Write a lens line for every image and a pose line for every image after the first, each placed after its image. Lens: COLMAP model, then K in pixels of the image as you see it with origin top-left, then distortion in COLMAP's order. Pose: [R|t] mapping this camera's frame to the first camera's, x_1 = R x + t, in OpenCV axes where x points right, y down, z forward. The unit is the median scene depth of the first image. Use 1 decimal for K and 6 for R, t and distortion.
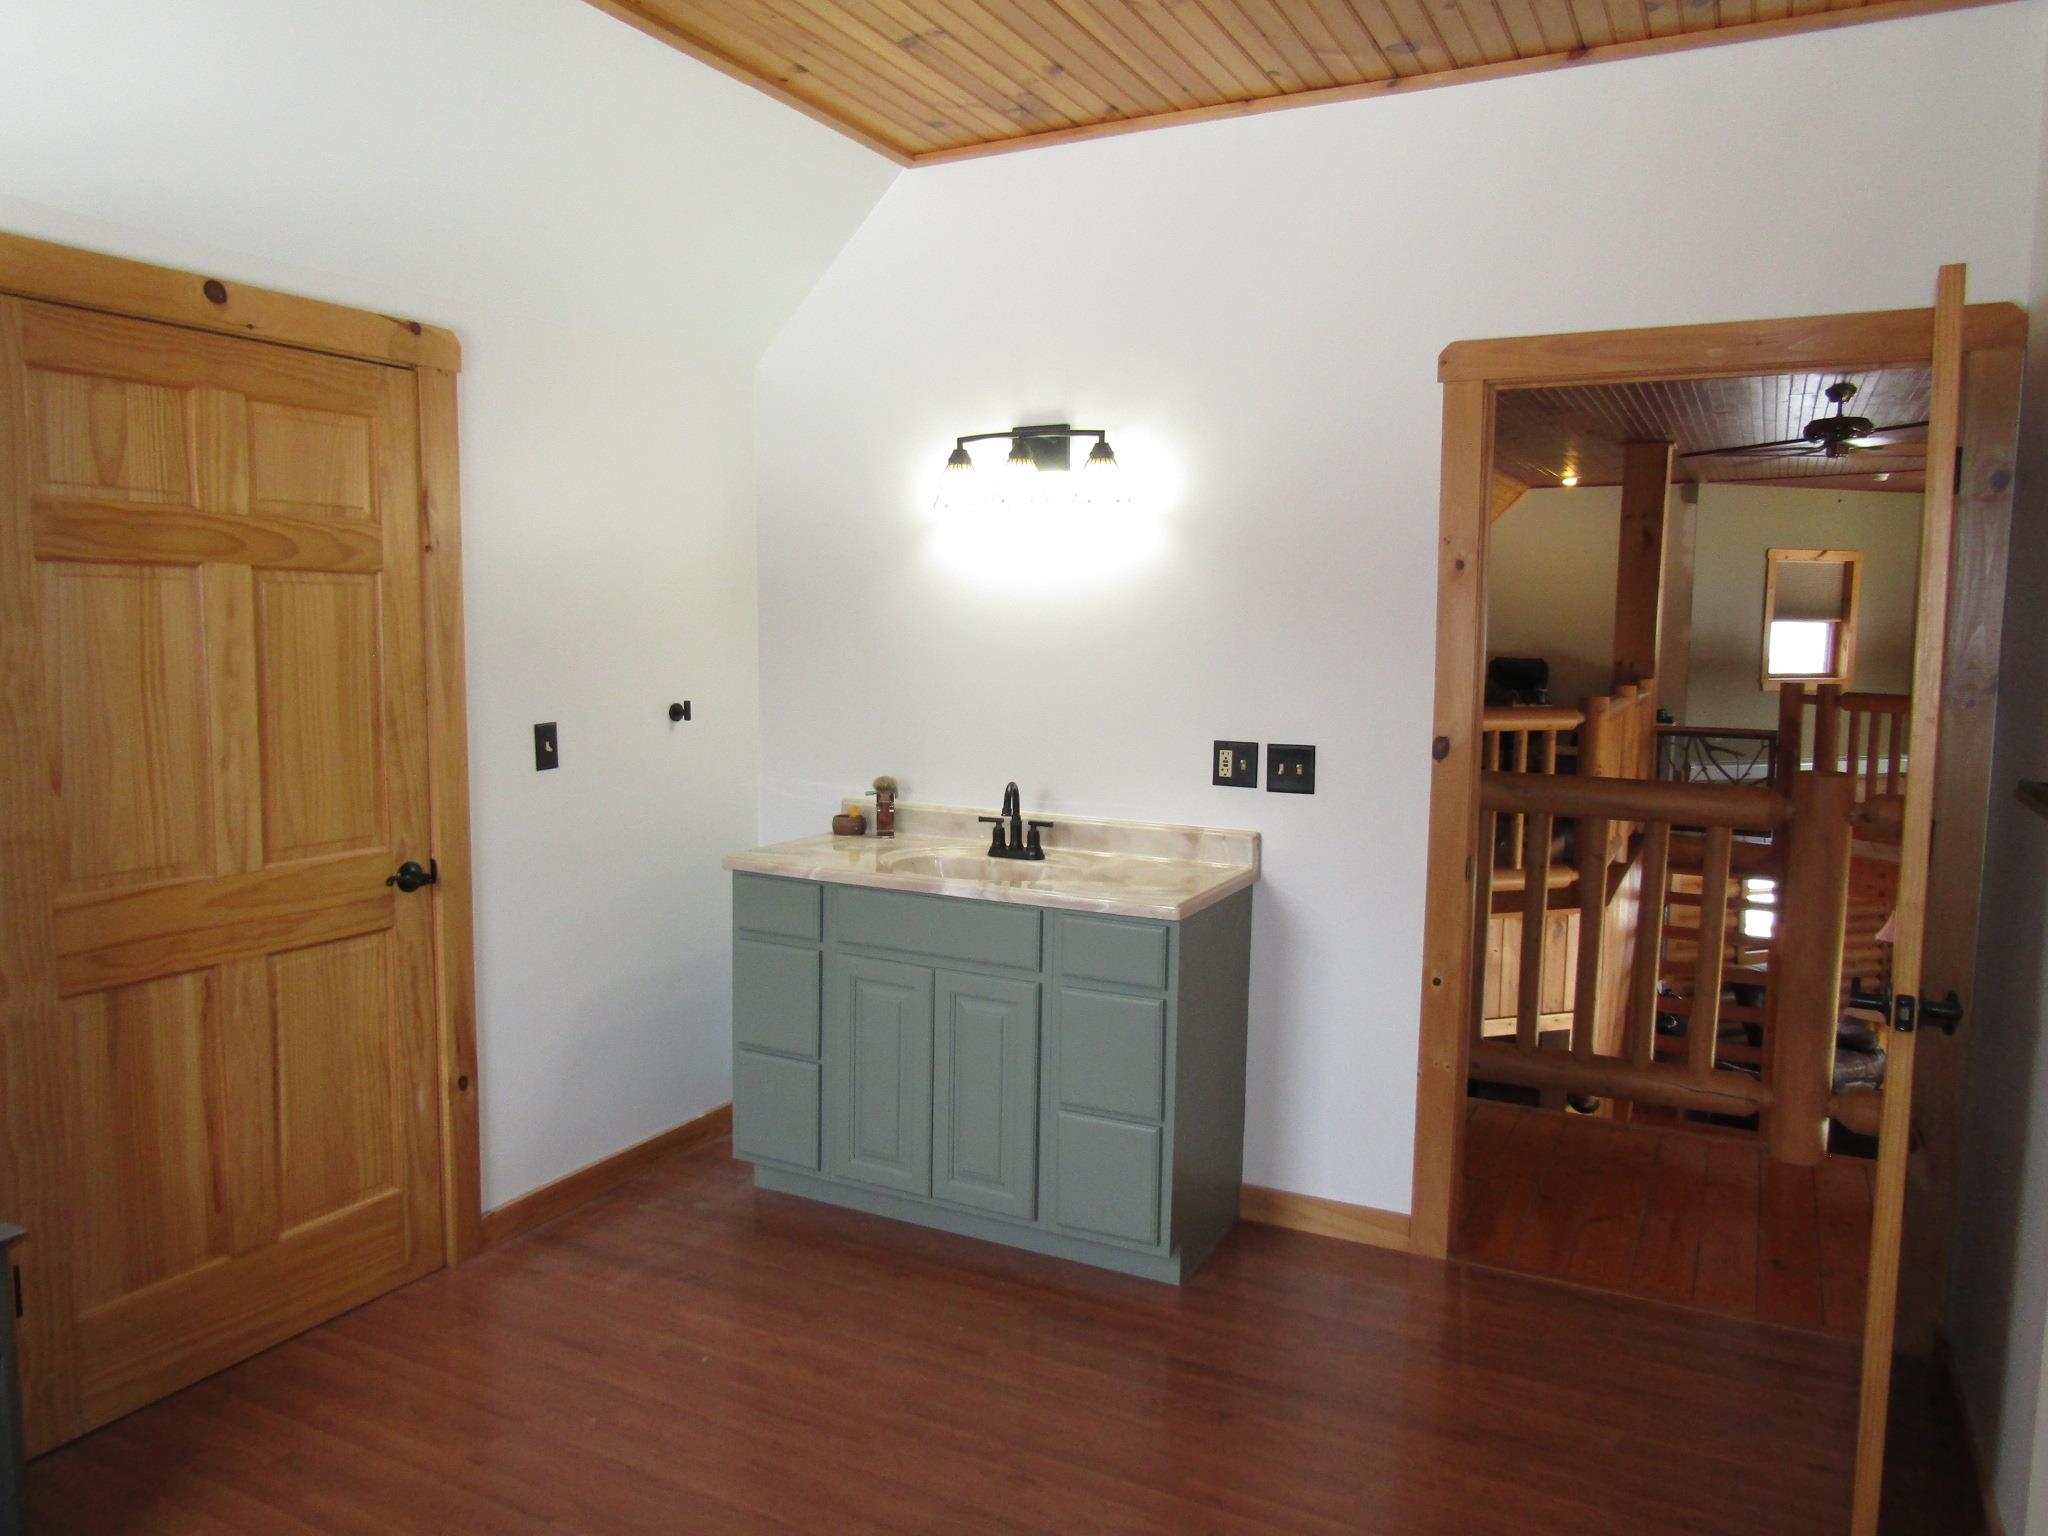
lens RADIAL K [[1451.0, 0, 1024.4], [0, 1451.0, 769.7], [0, 0, 1]] dist [-0.019213, 0.007824]
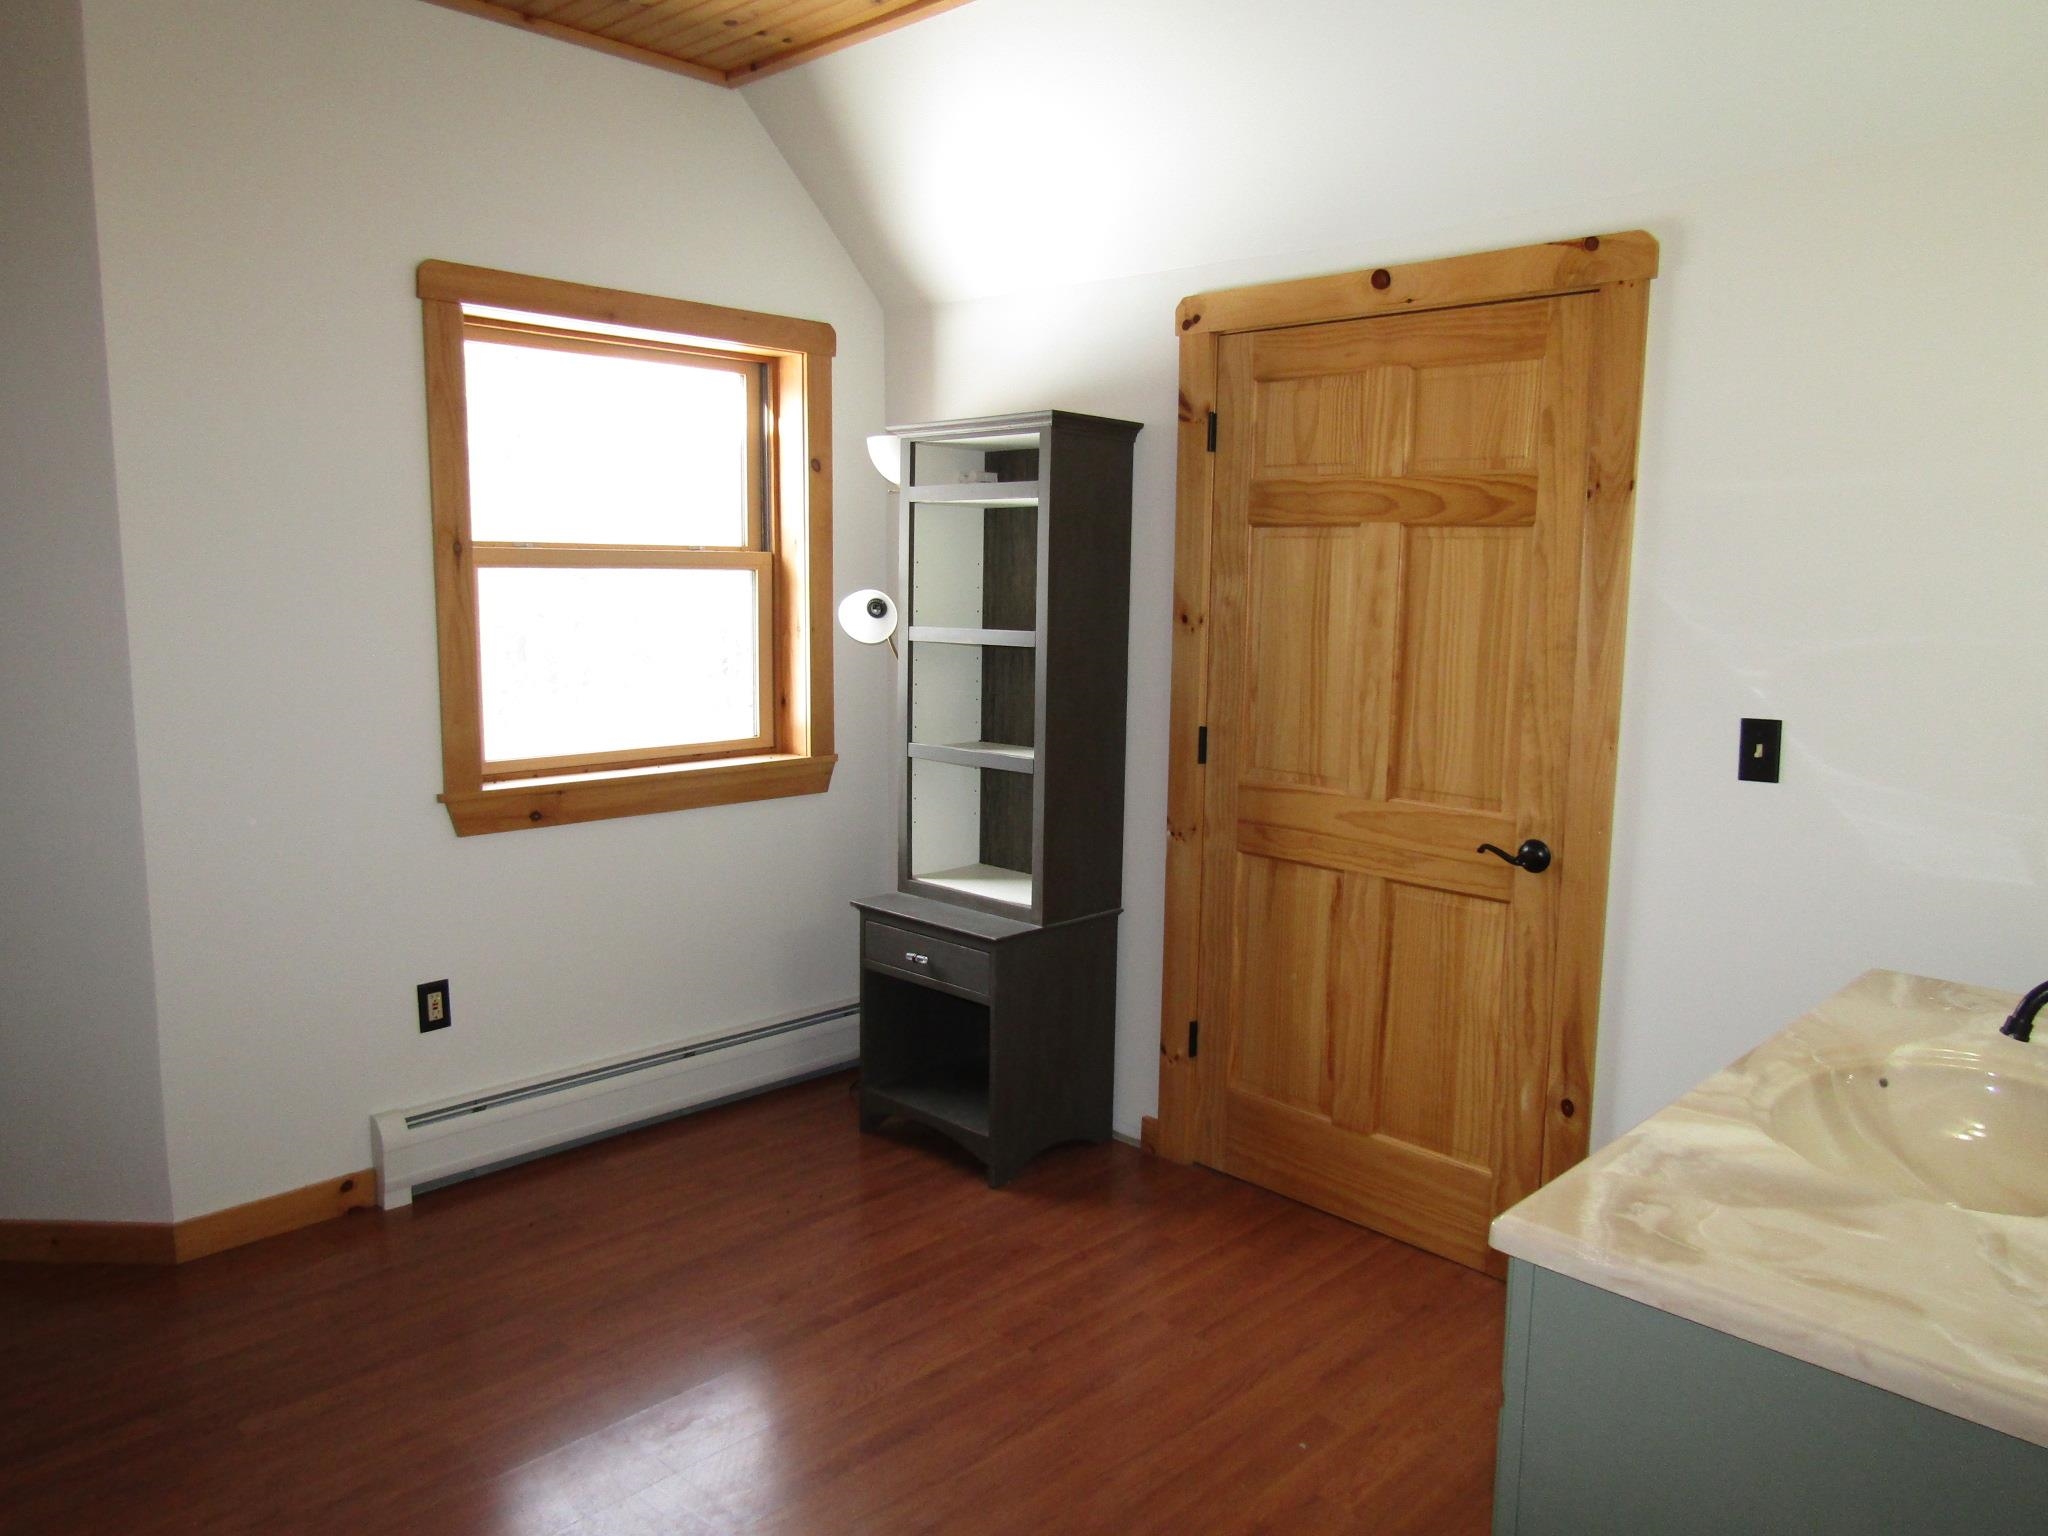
lens RADIAL K [[1451.0, 0, 1021.7], [0, 1451.0, 773.4], [0, 0, 1]] dist [-0.019213, 0.007824]
pose [[-0.301083, 0.122691, -0.945672, 0.609671], [-0.117513, 0.979356, 0.164475, -0.102573], [0.946330, 0.160650, -0.280450, 1.066651]]
